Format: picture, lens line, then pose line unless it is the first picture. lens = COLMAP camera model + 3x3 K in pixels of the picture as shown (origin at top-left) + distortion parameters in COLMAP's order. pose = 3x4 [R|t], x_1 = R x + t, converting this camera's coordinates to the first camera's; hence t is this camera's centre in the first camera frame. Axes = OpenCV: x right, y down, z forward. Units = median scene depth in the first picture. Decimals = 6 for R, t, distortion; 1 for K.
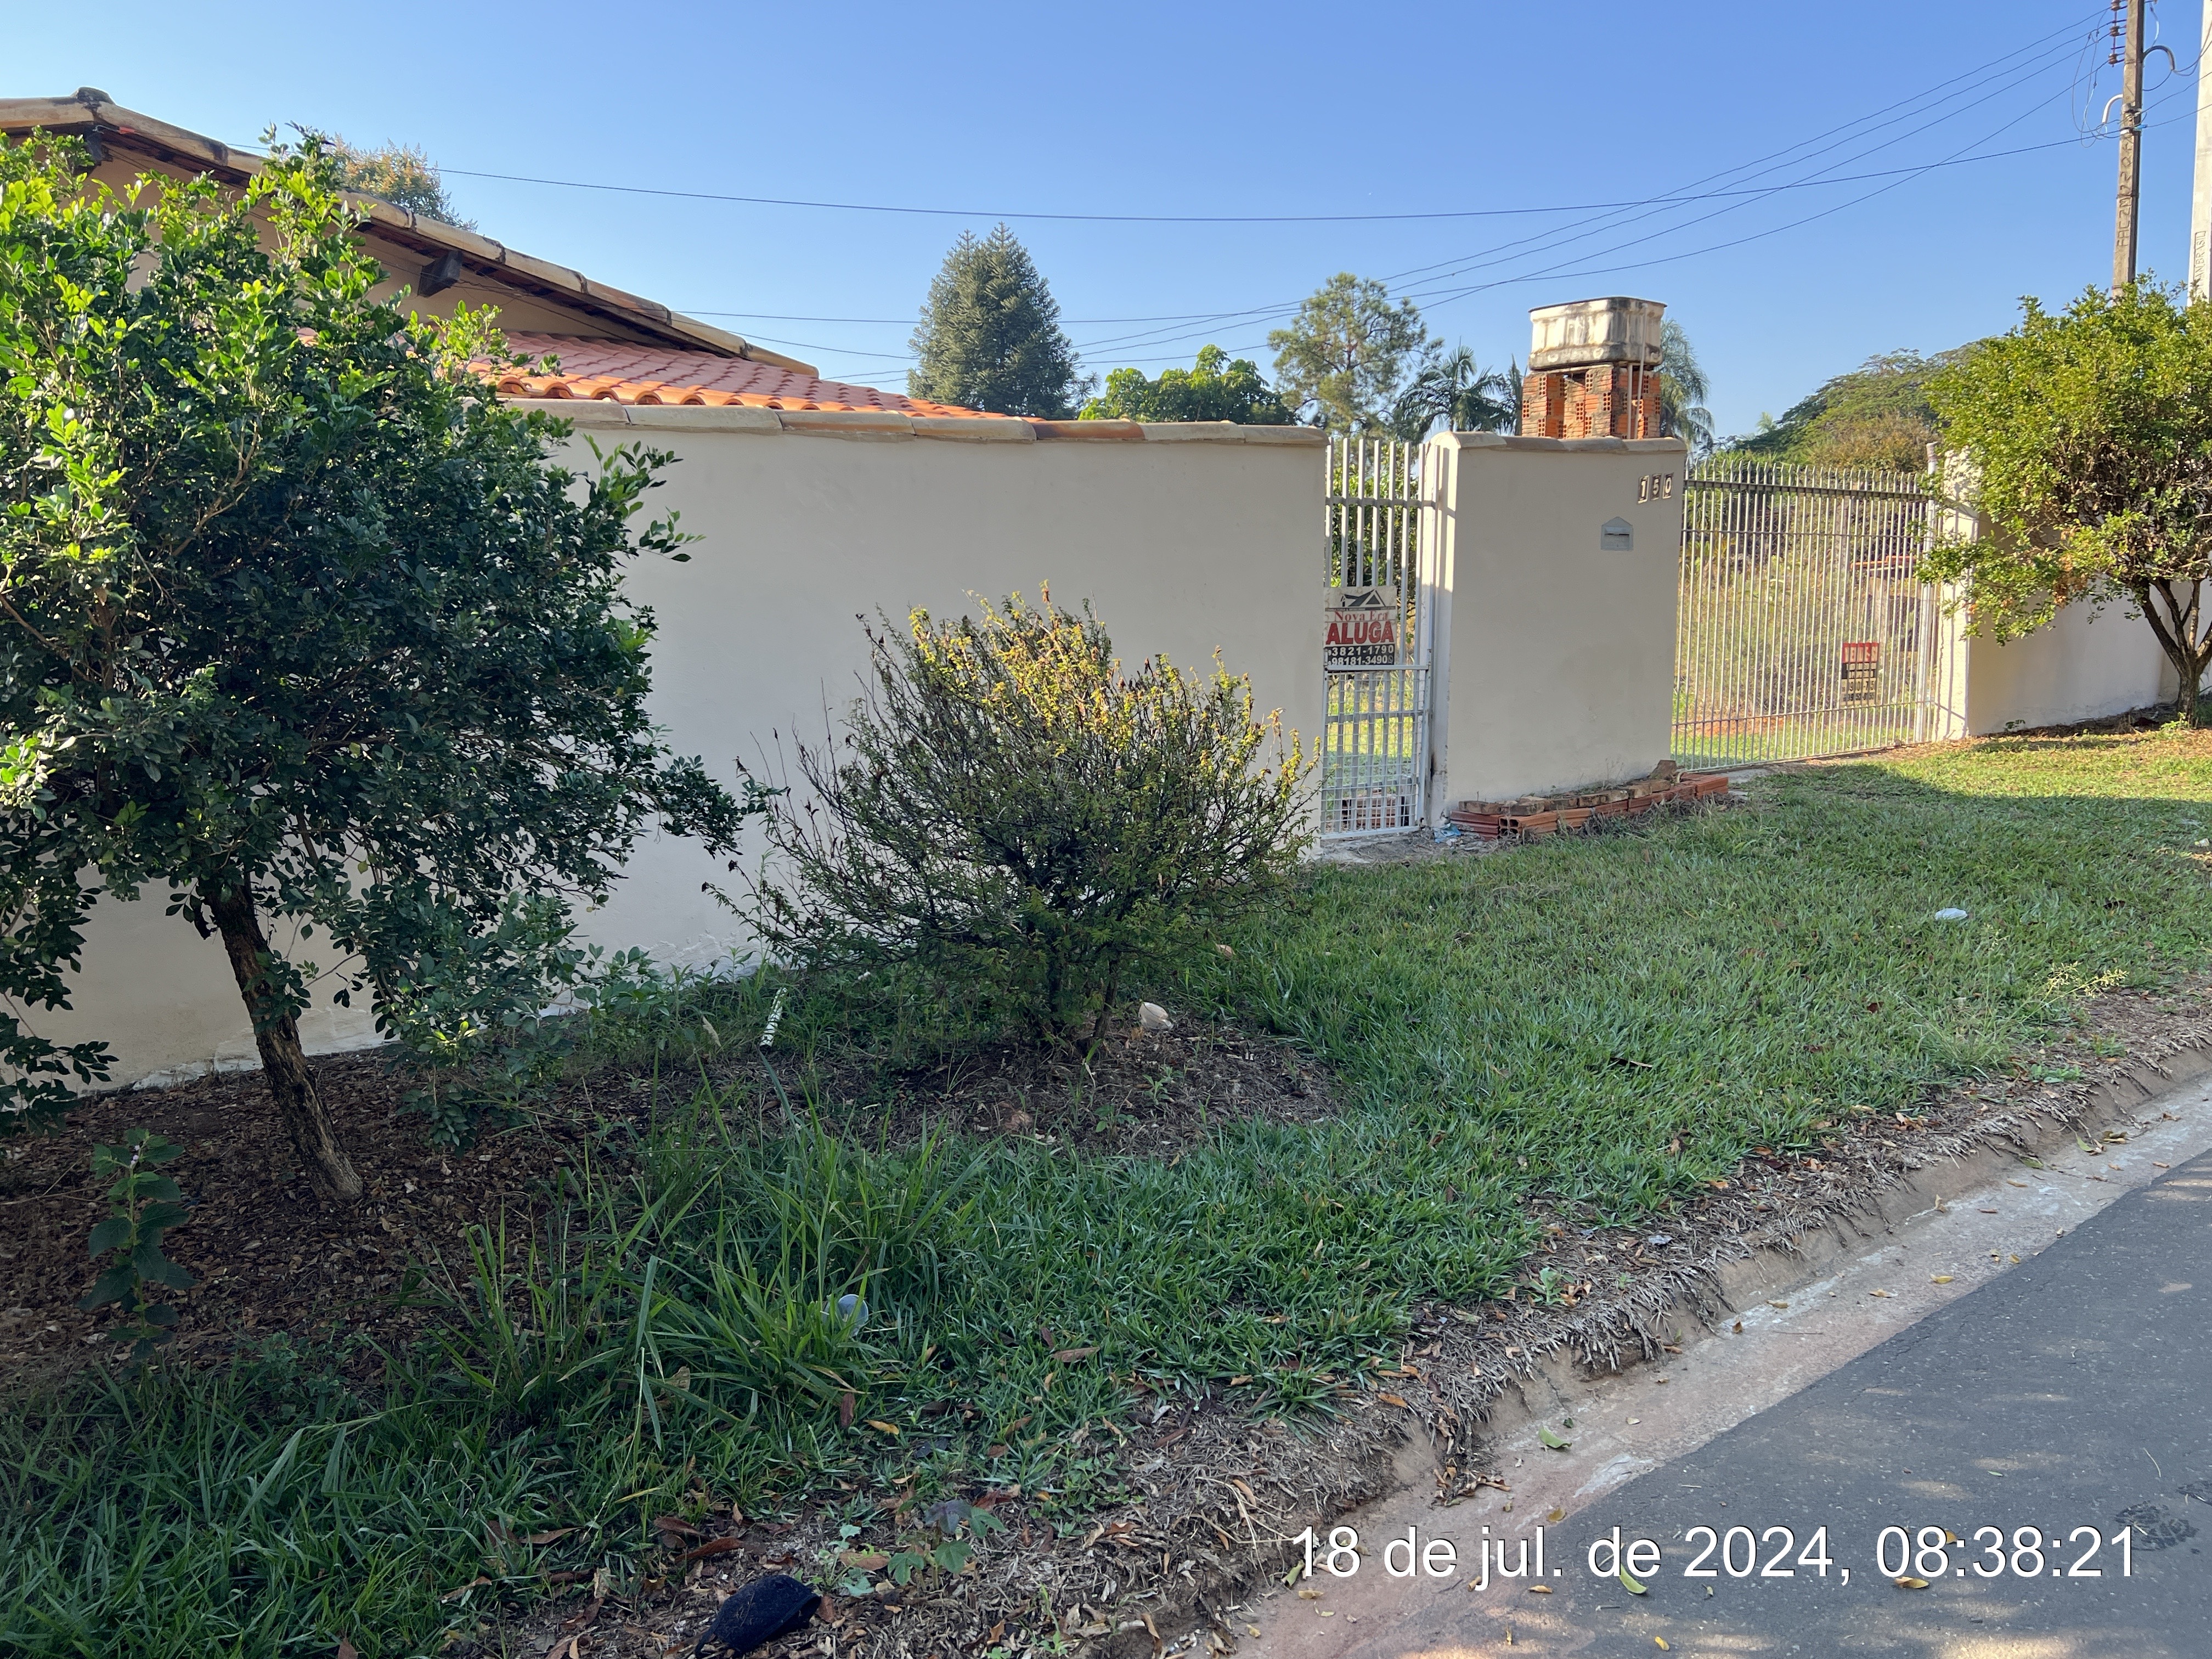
lens RADIAL K [[1677.2, 0, 1085.9], [0, 1677.2, 836.3], [0, 0, 1]] dist [0.029537, -0.035745]
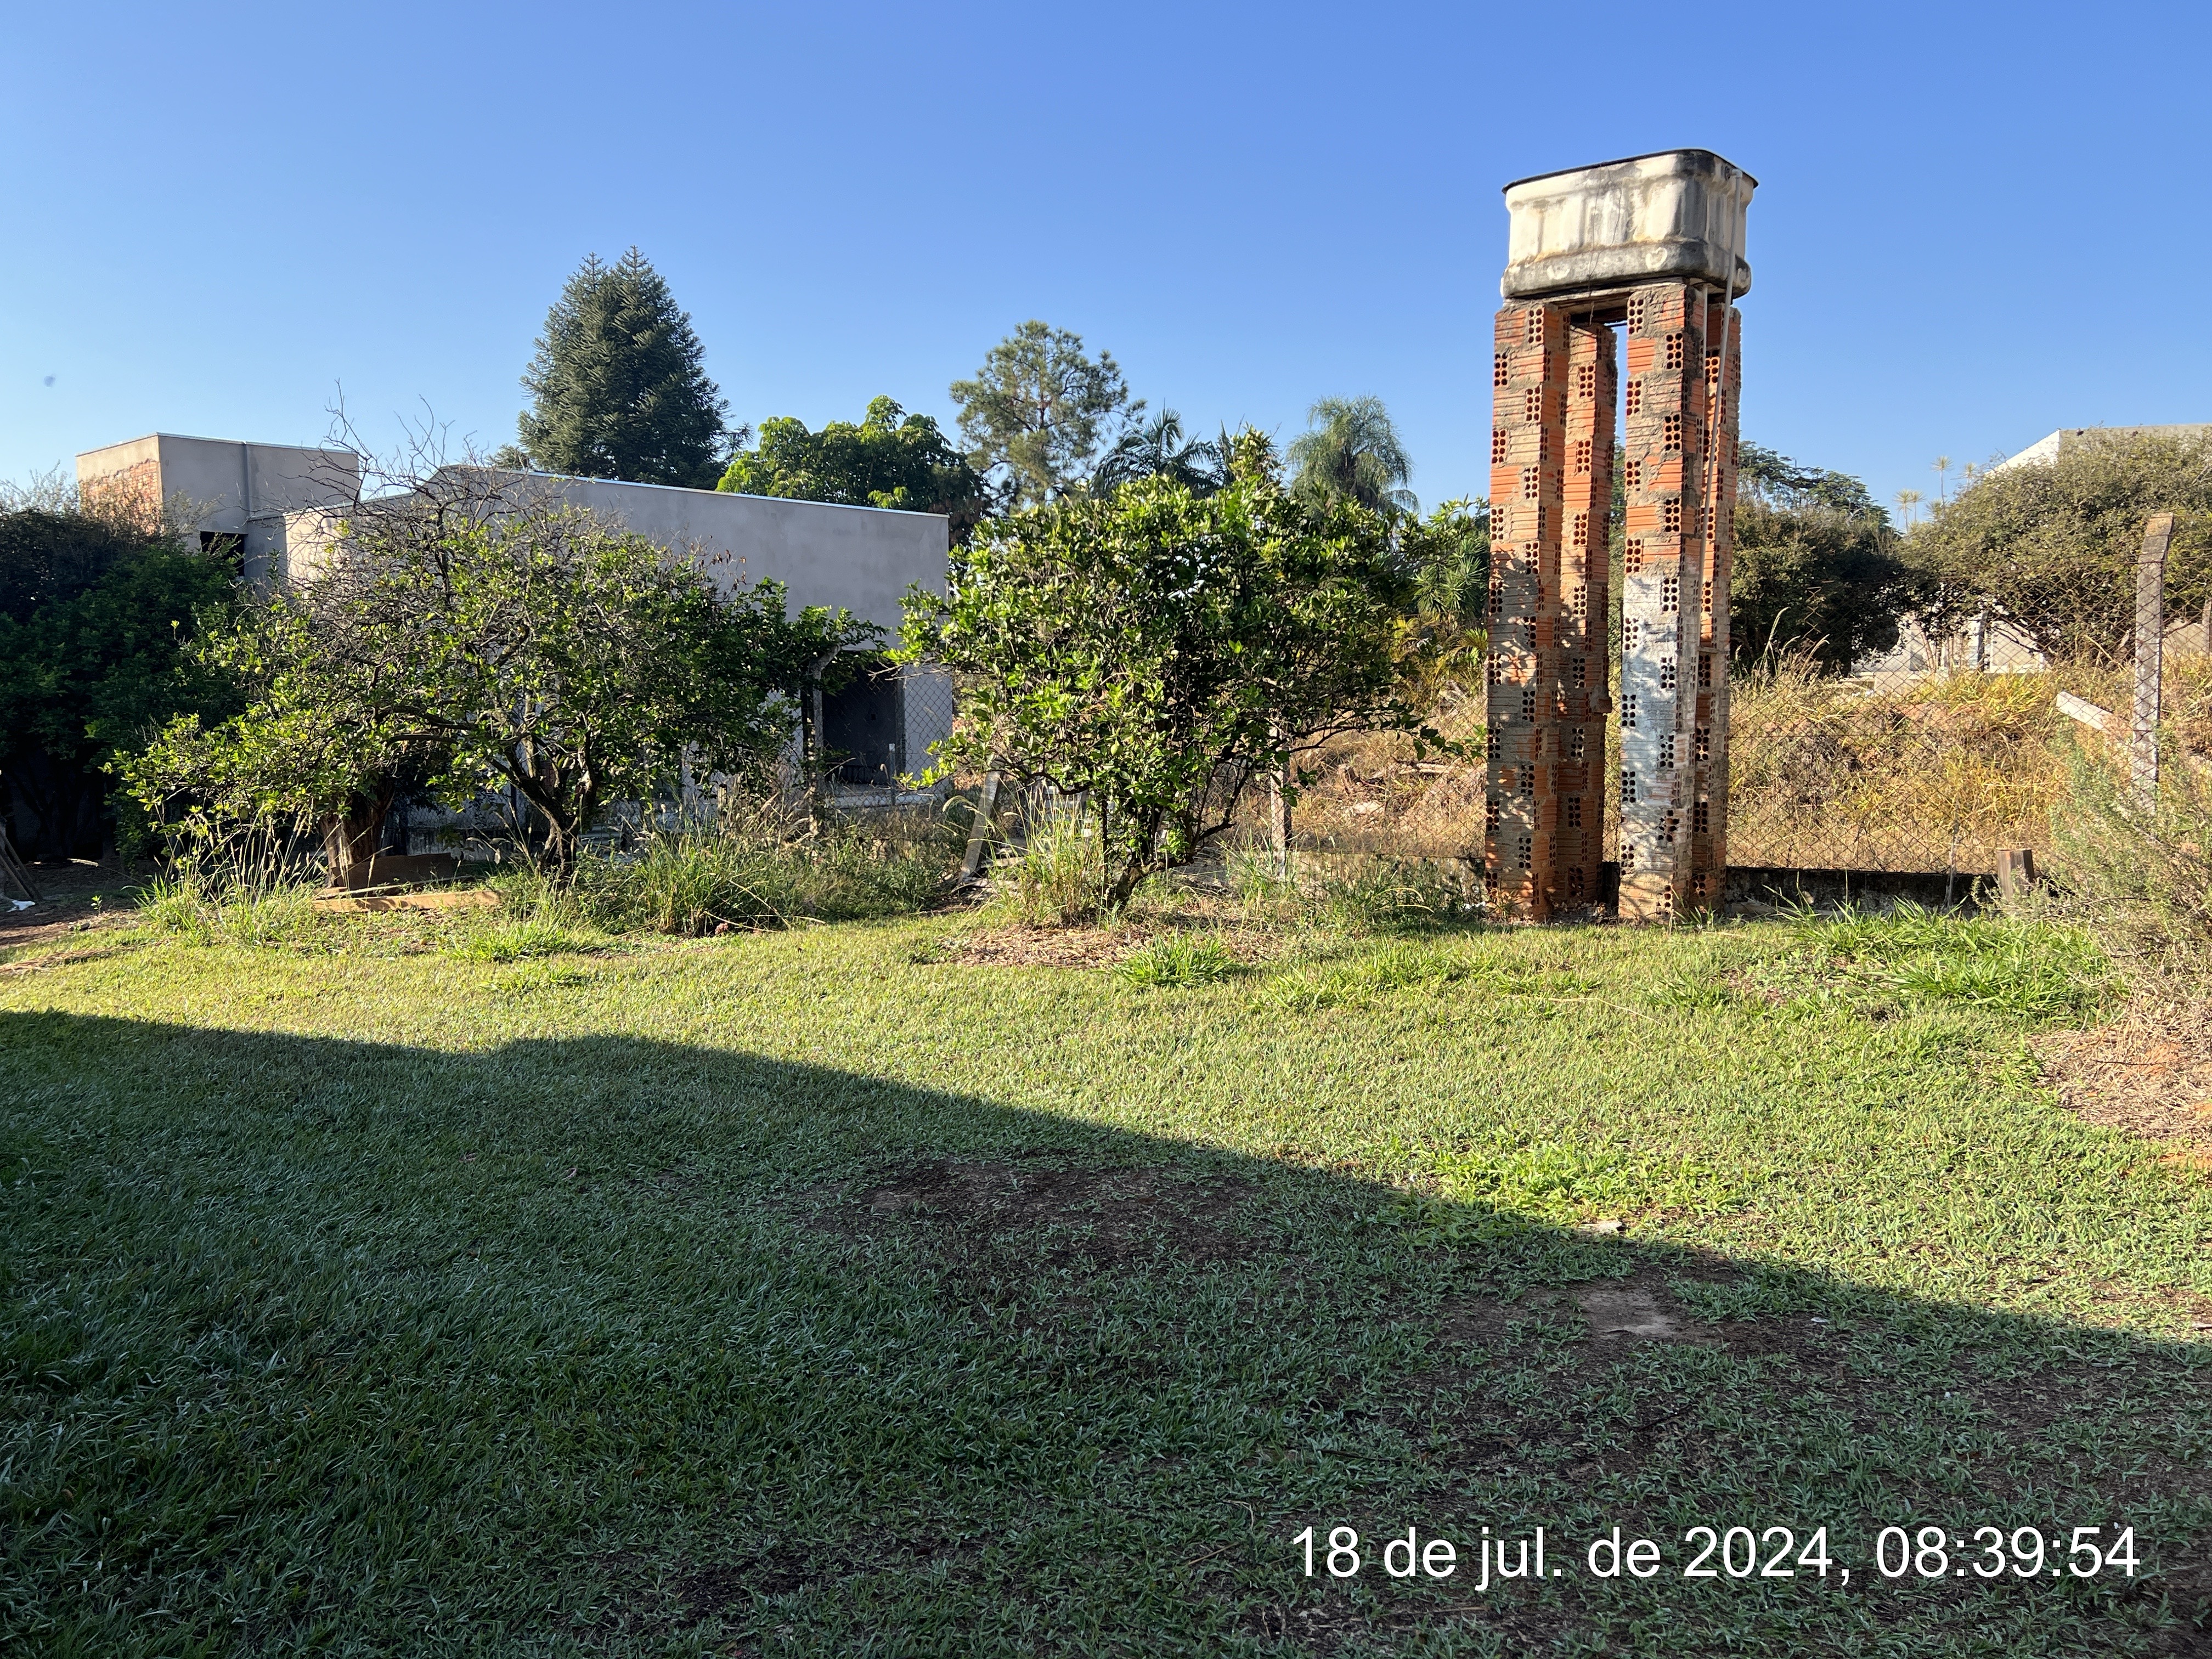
lens RADIAL K [[1677.2, 0, 1102.8], [0, 1677.2, 831.0], [0, 0, 1]] dist [0.029537, -0.035745]
pose [[0.979450, -0.009087, 0.201480, 0.008686], [0.019416, 0.998593, -0.049350, -0.024260], [-0.200748, 0.052248, 0.978249, 0.146246]]
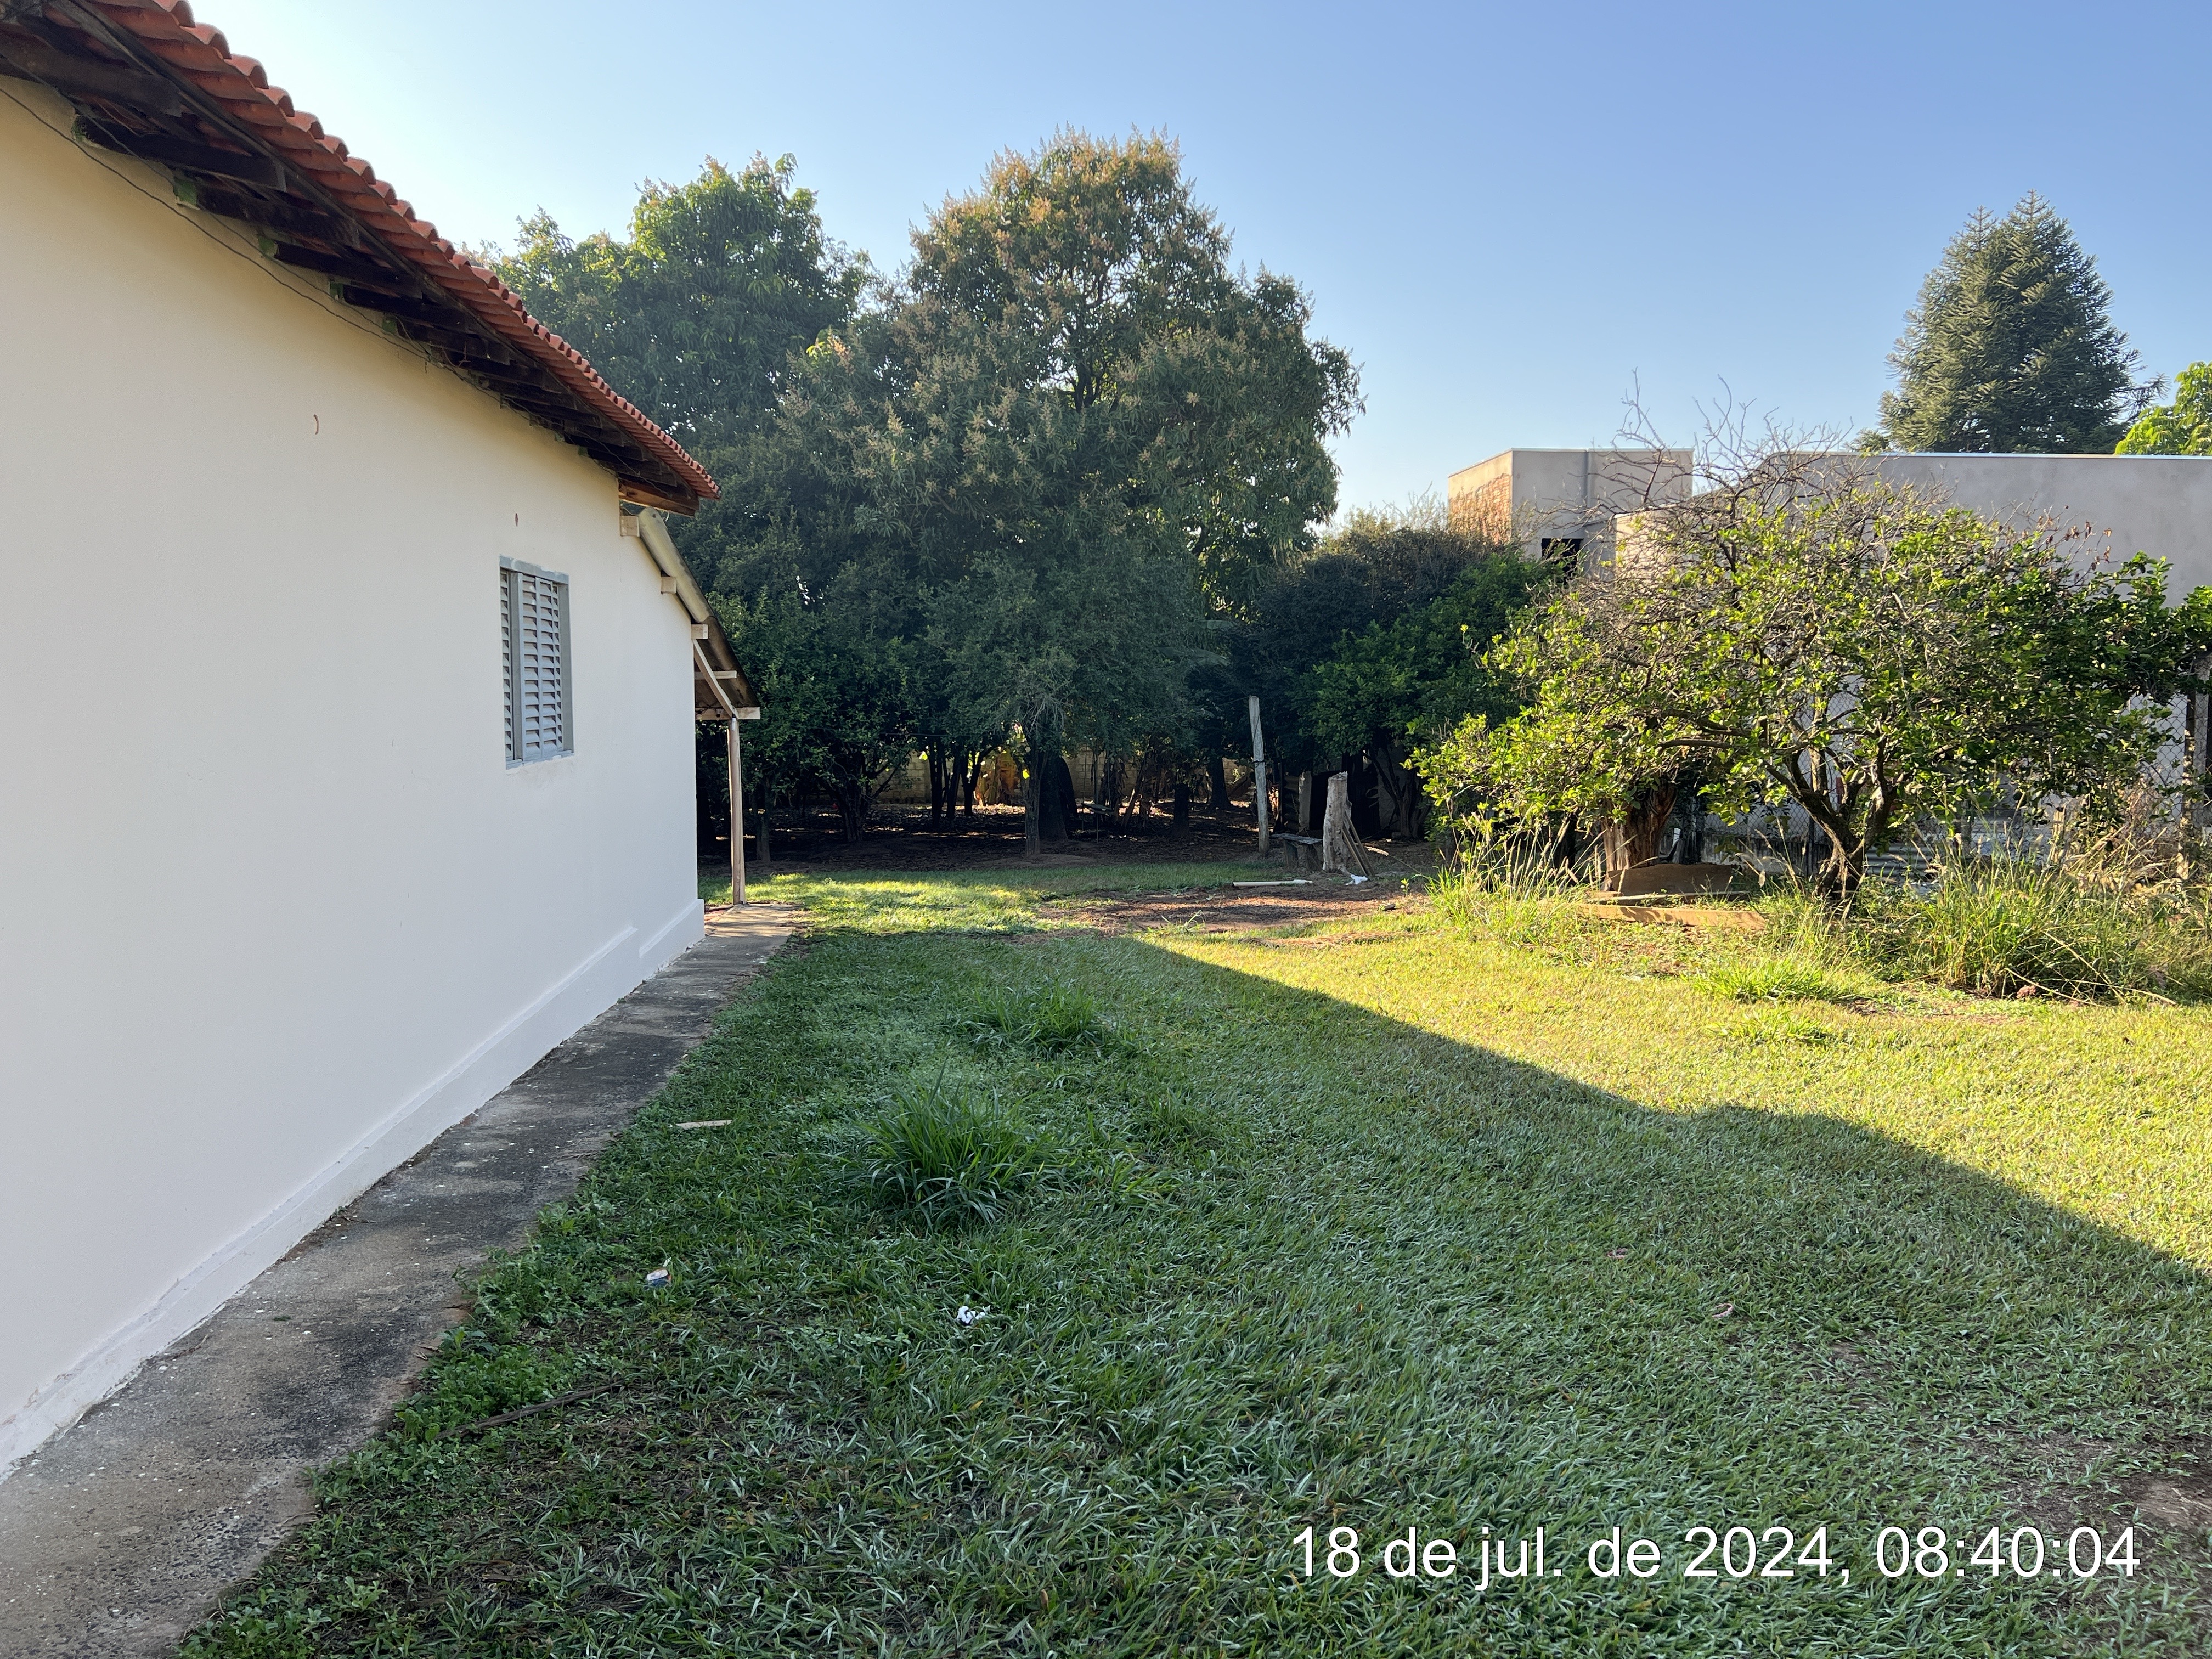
lens RADIAL K [[1677.2, 0, 1090.3], [0, 1677.2, 837.1], [0, 0, 1]] dist [0.029537, -0.035745]
pose [[0.846835, 0.060404, -0.528414, 0.011503], [-0.082366, 0.996438, -0.018094, -0.026639], [0.525438, 0.058846, 0.848794, 0.159222]]
